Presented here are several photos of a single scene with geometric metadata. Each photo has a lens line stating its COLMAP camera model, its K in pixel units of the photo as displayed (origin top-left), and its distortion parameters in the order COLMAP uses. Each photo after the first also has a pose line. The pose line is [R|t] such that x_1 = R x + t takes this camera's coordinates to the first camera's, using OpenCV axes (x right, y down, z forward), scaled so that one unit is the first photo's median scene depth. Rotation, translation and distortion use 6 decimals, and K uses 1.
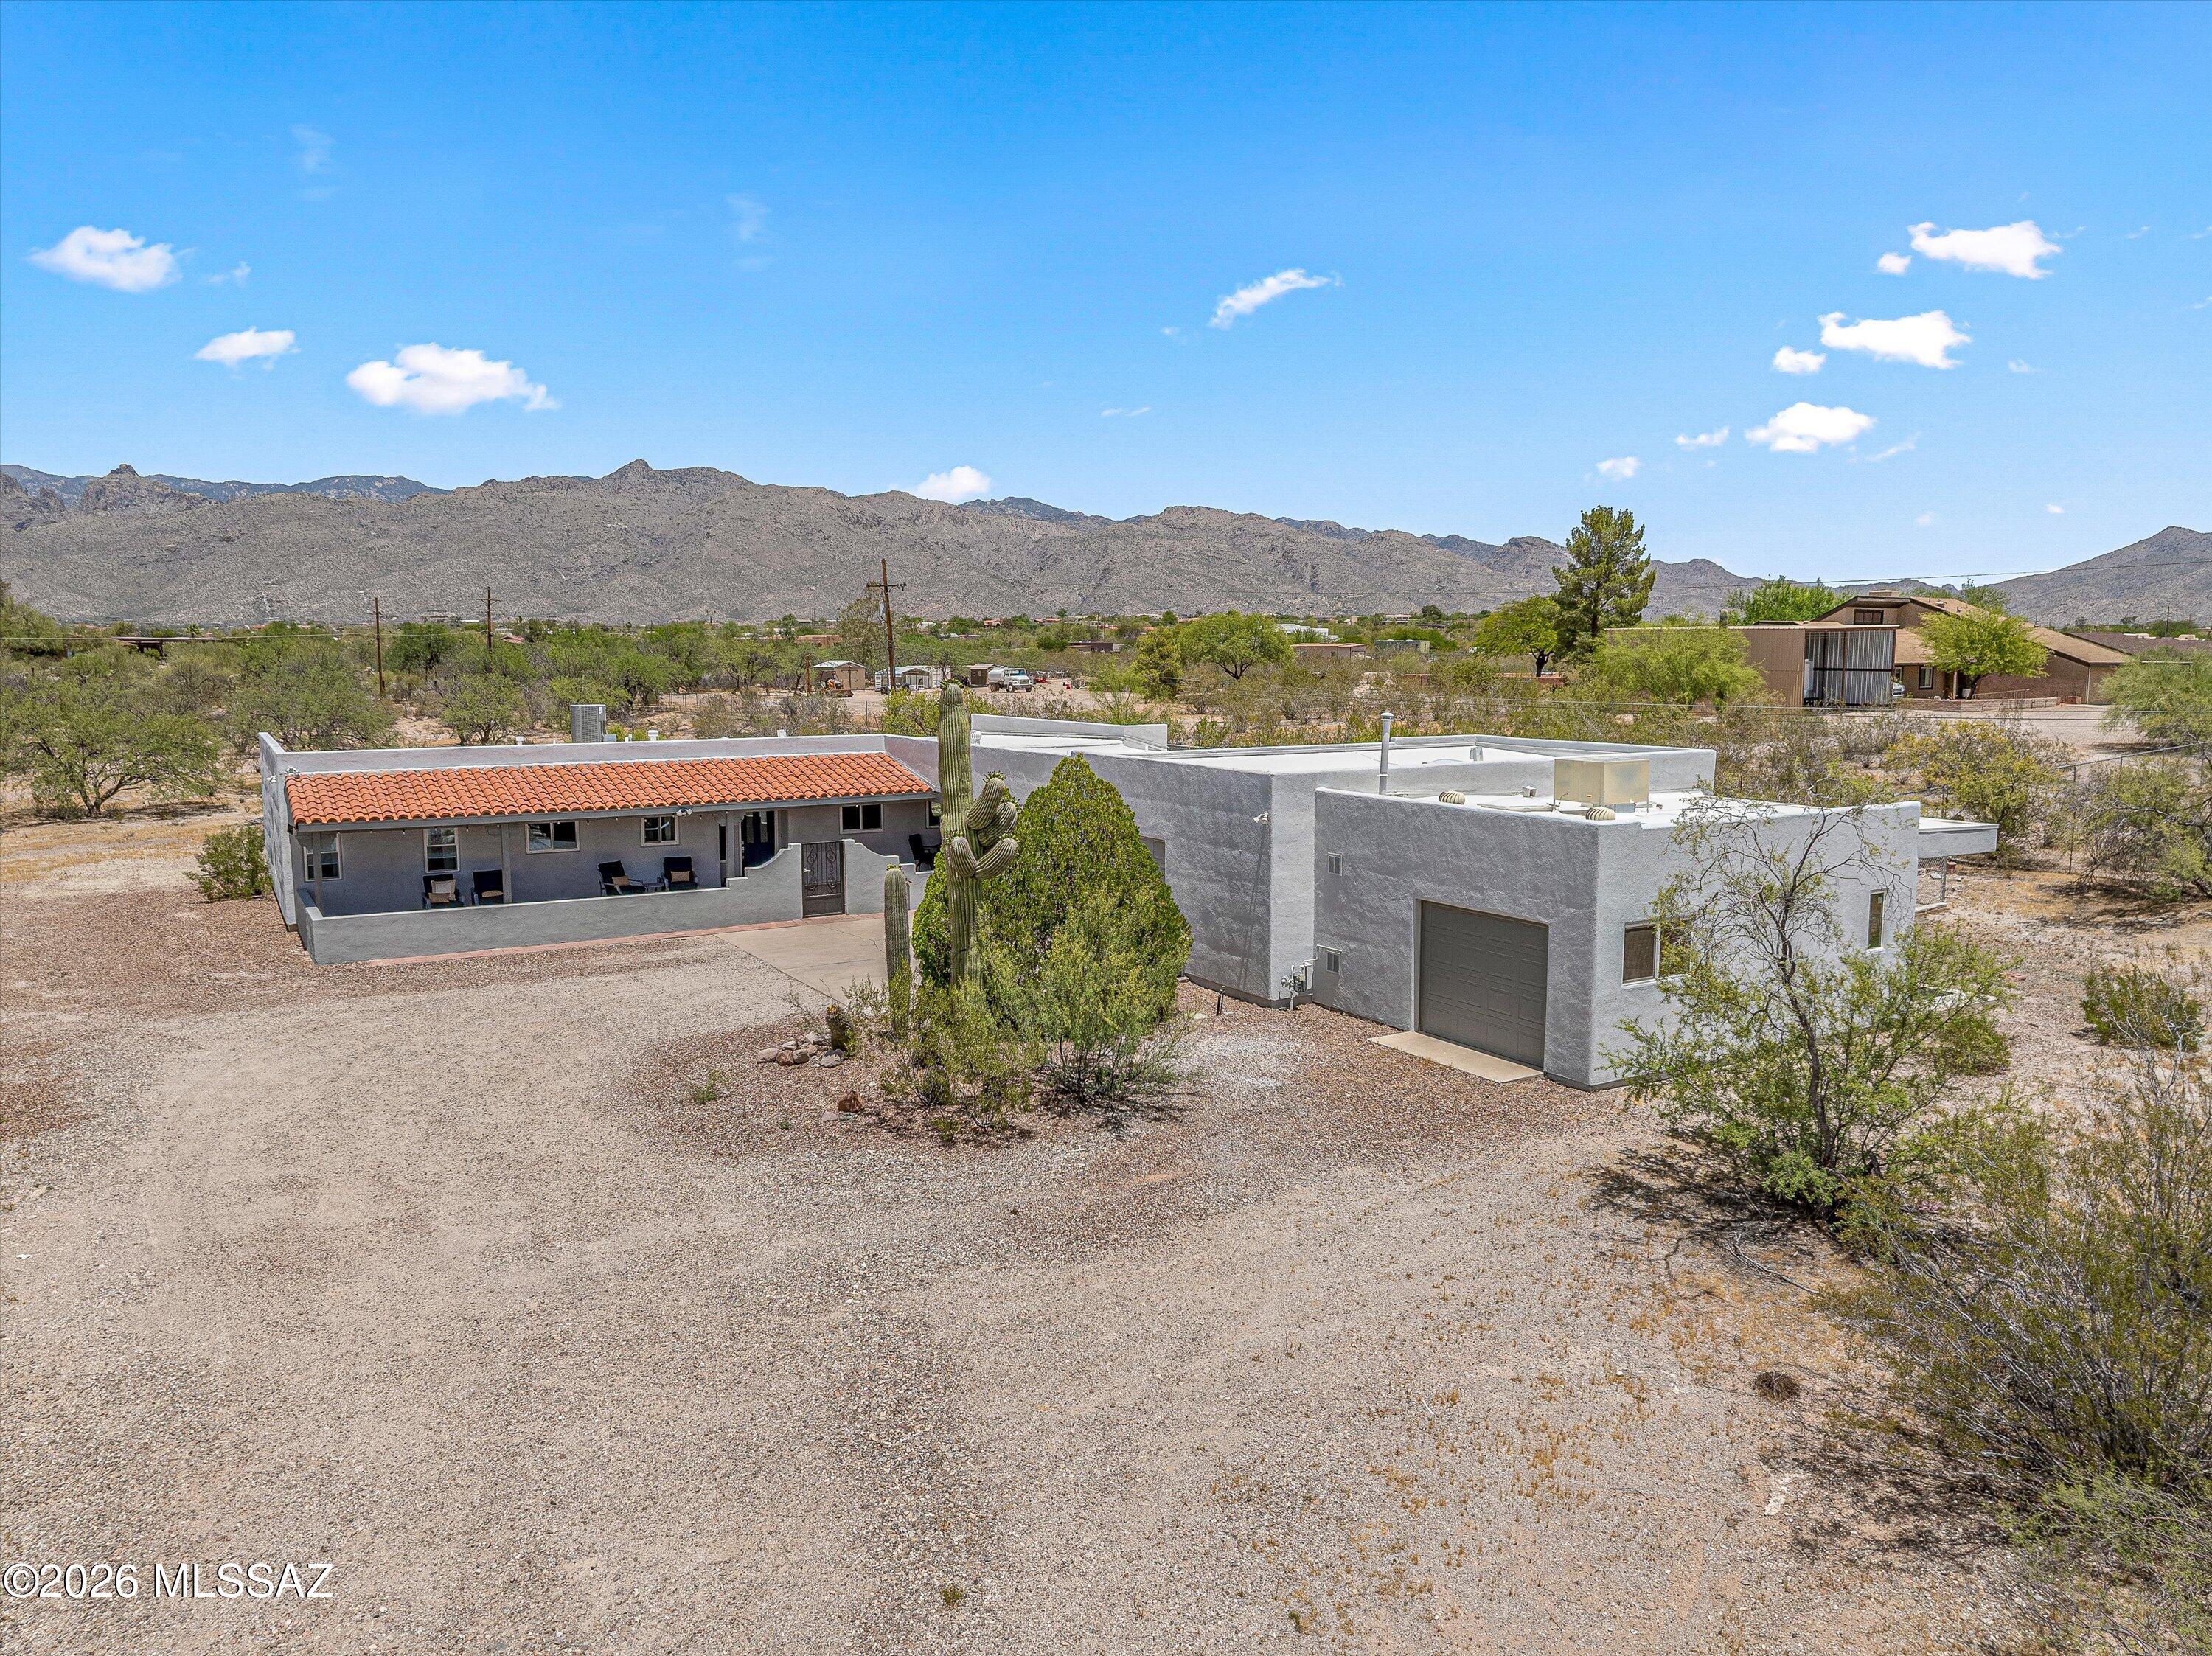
lens RADIAL K [[1634.6, 0, 1106.0], [0, 1634.6, 828.0], [0, 0, 1]] dist [-0.073364, 0.039216]
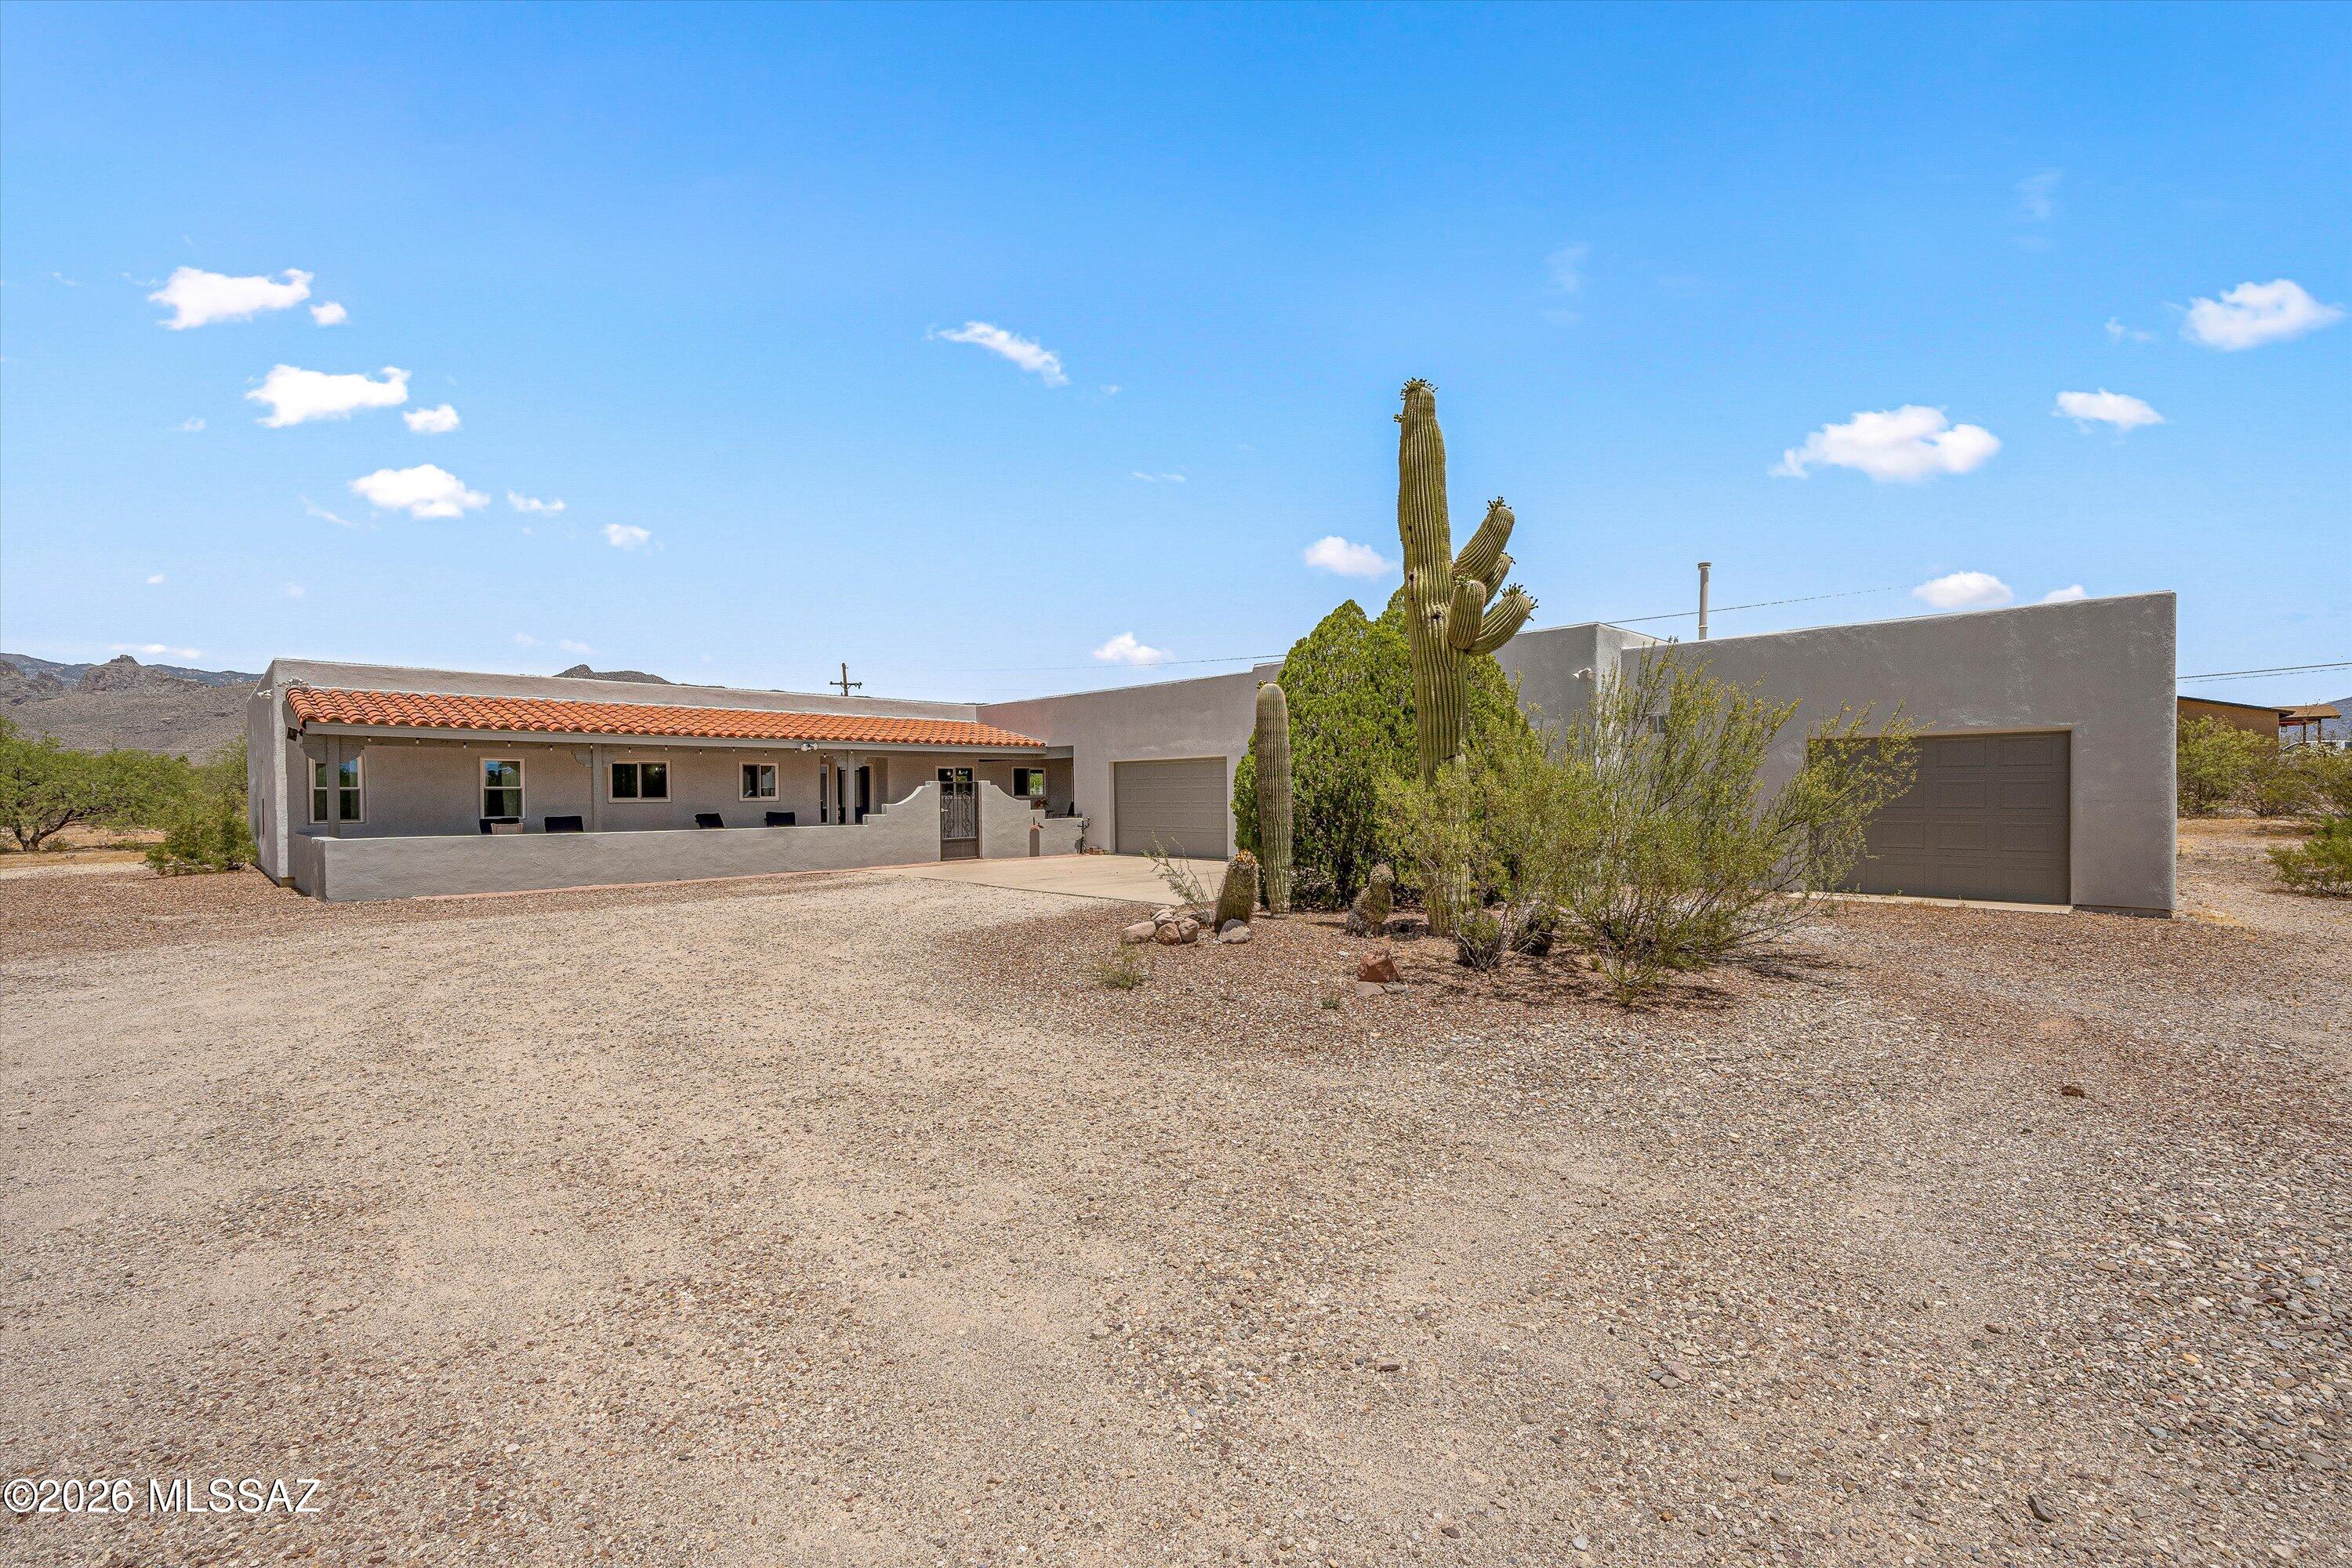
lens RADIAL K [[1043.5, 0, 1176.0], [0, 1043.5, 784.0], [0, 0, 1]] dist [0.000981, -0.000137]
pose [[0.970290, -0.011466, 0.241672, -0.225442], [0.040814, 0.992318, -0.116784, 0.098659], [-0.238476, 0.123179, 0.963305, 0.434872]]
